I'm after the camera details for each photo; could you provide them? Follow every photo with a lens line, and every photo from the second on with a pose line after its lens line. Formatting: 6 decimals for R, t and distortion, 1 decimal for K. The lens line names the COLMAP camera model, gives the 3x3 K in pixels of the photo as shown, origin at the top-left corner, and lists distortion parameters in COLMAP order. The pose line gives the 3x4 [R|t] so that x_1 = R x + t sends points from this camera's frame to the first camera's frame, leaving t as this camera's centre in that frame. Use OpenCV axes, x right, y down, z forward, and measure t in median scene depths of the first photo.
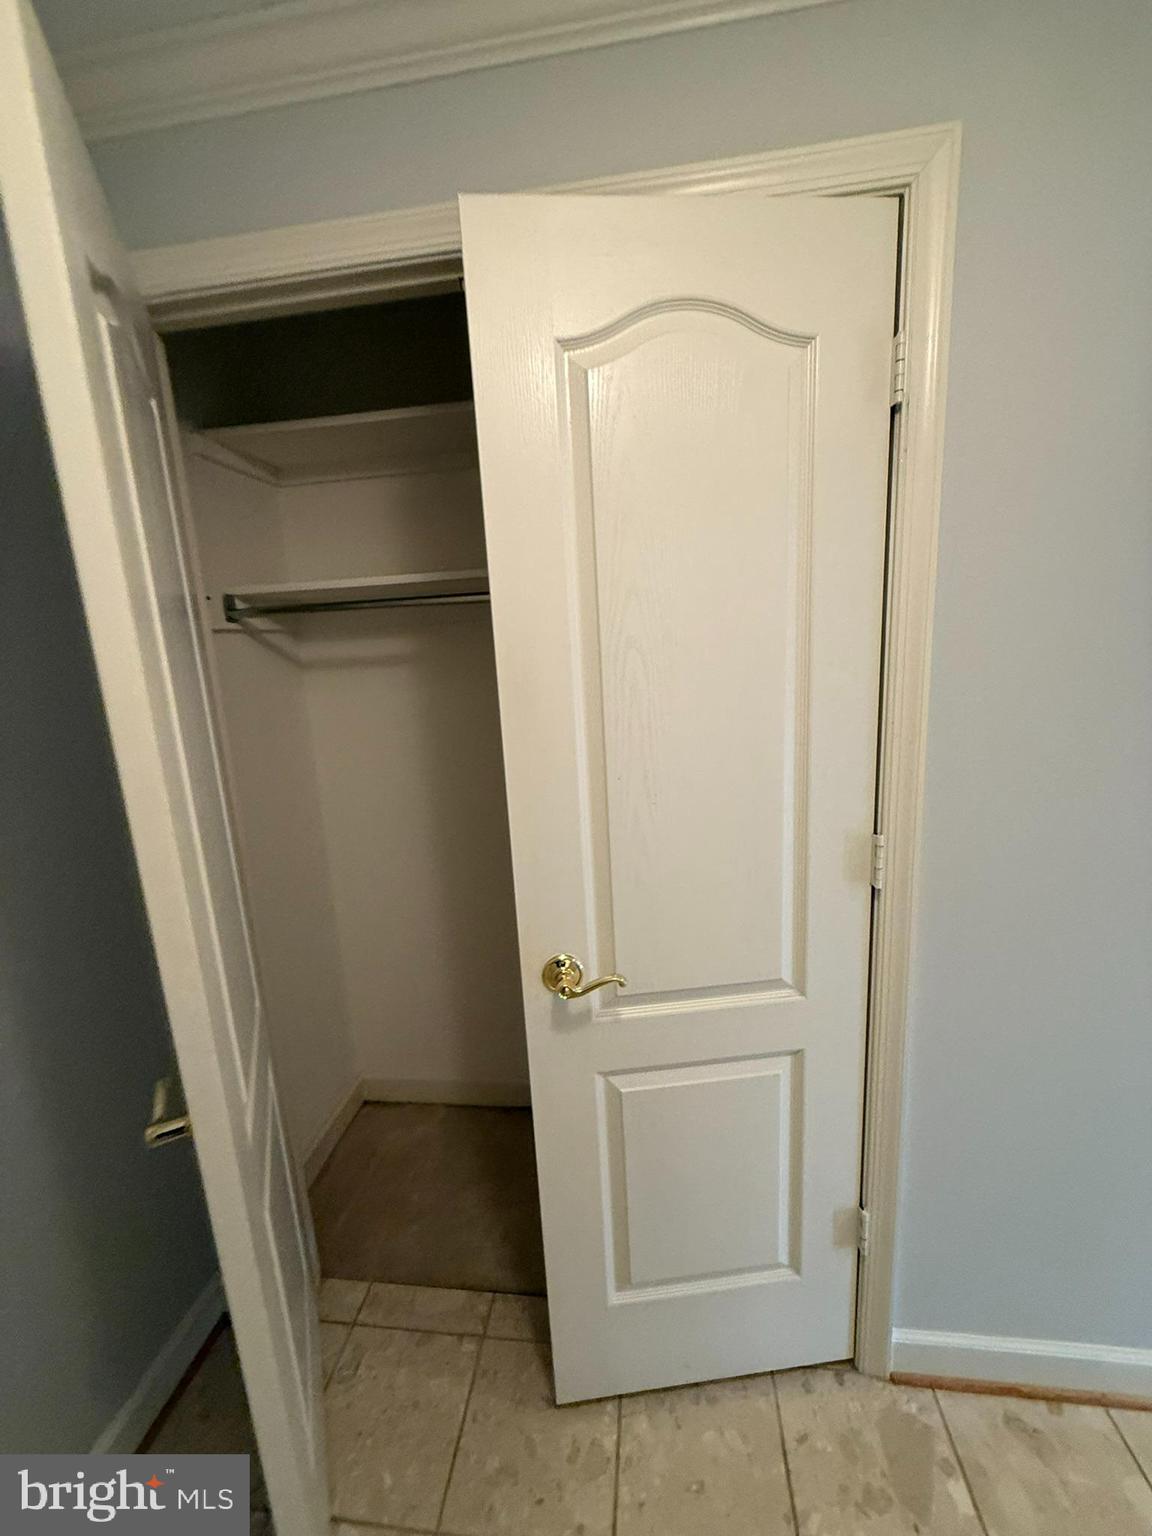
lens RADIAL K [[611.0, 0, 579.7], [0, 611.0, 778.6], [0, 0, 1]] dist [0.001052, -0.000491]
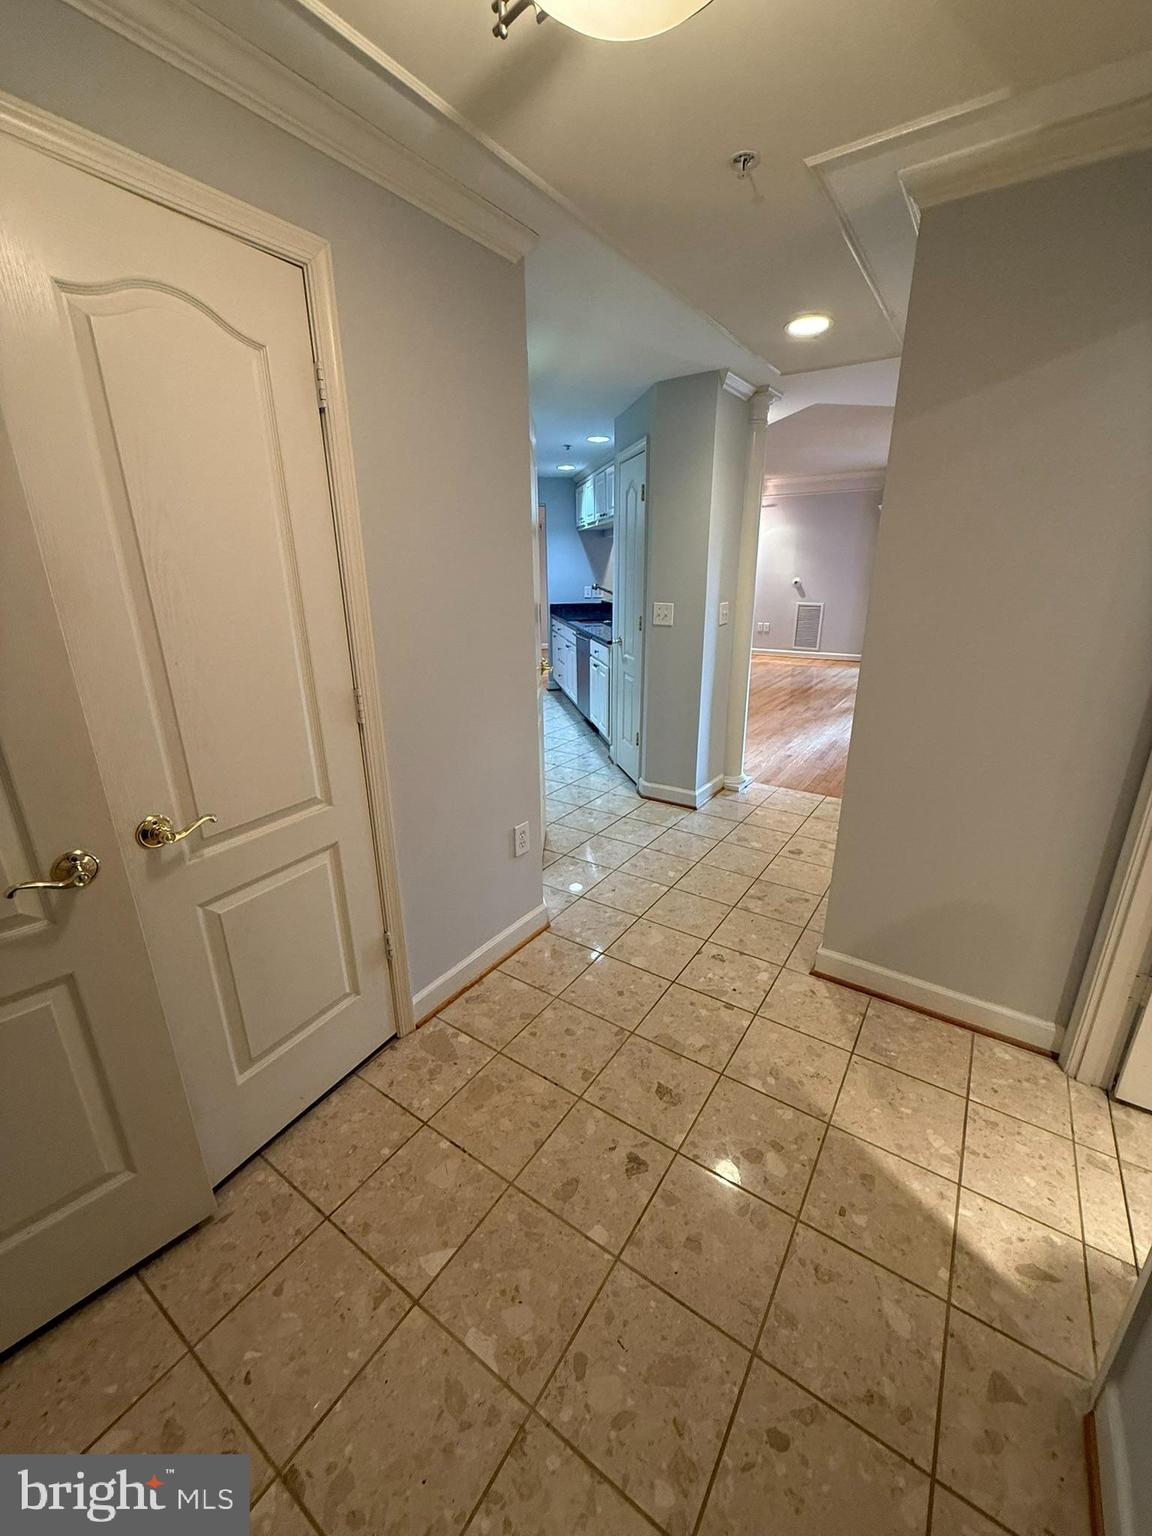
lens RADIAL K [[611.0, 0, 572.6], [0, 611.0, 770.8], [0, 0, 1]] dist [0.001052, -0.000491]
pose [[0.585068, -0.211153, 0.783013, -0.439896], [0.137593, 0.977357, 0.160751, 0.114045], [-0.799227, 0.013687, 0.600874, -0.370346]]
